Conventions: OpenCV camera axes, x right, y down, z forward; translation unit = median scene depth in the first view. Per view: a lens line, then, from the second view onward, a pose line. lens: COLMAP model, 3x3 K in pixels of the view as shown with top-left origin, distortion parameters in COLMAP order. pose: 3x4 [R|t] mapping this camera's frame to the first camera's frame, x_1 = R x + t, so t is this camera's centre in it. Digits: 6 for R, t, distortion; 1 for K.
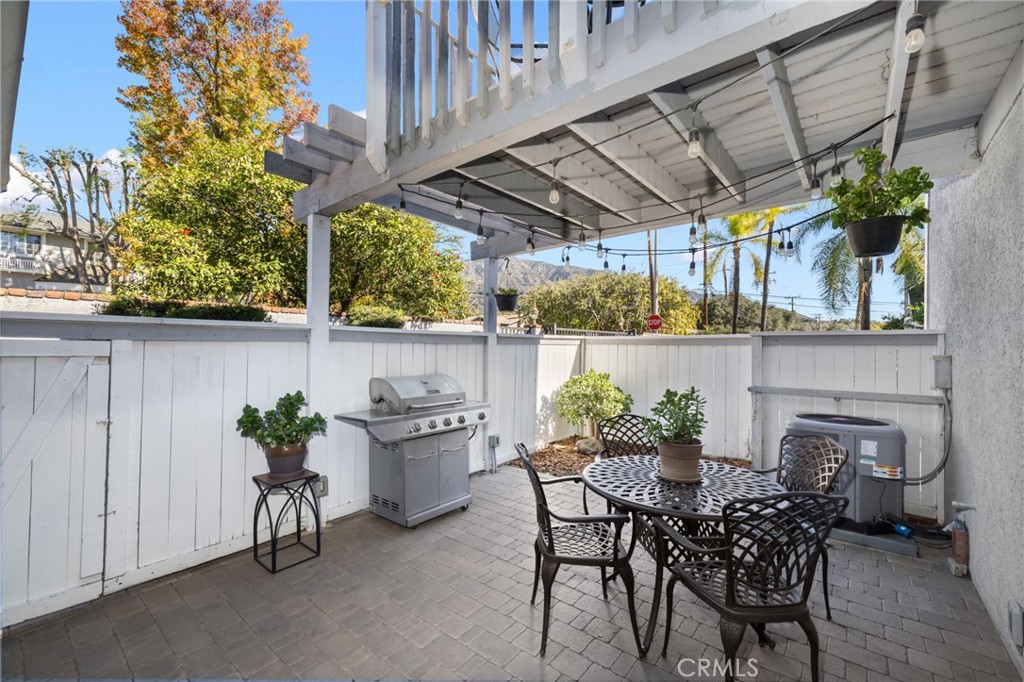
lens RADIAL K [[431.1, 0, 512.0], [0, 431.1, 341.0], [0, 0, 1]] dist [0.000764, 0.000014]
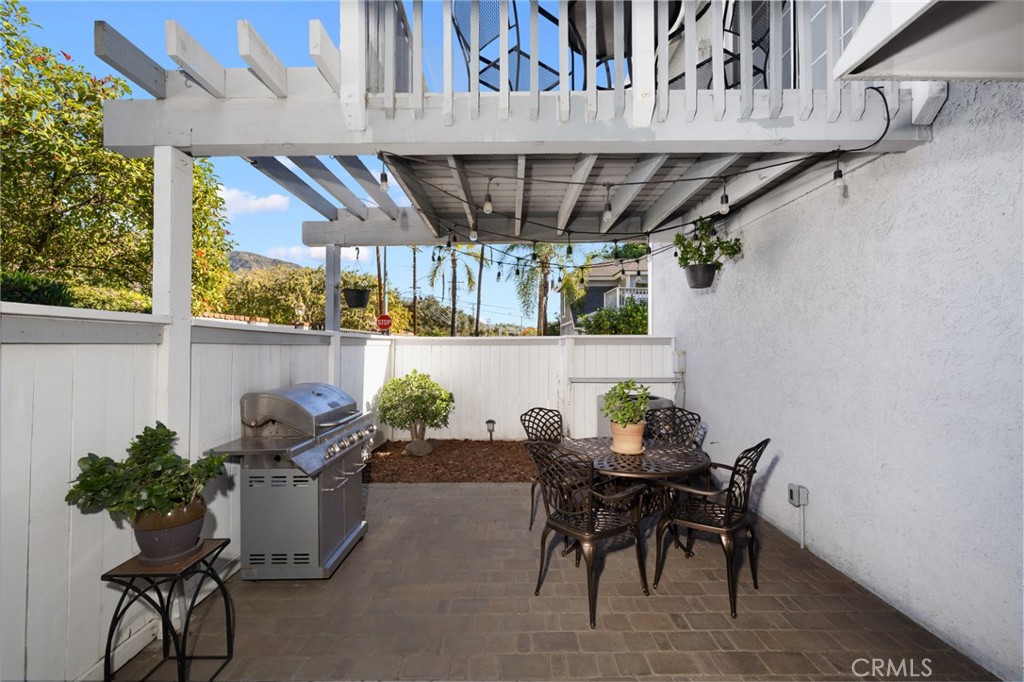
lens RADIAL K [[431.1, 0, 512.0], [0, 431.1, 341.0], [0, 0, 1]] dist [0.000764, 0.000014]
pose [[0.770982, 0.000524, 0.636856, -0.205679], [-0.001422, 0.999999, 0.000898, -0.001749], [-0.636855, -0.001598, 0.770982, 0.074617]]
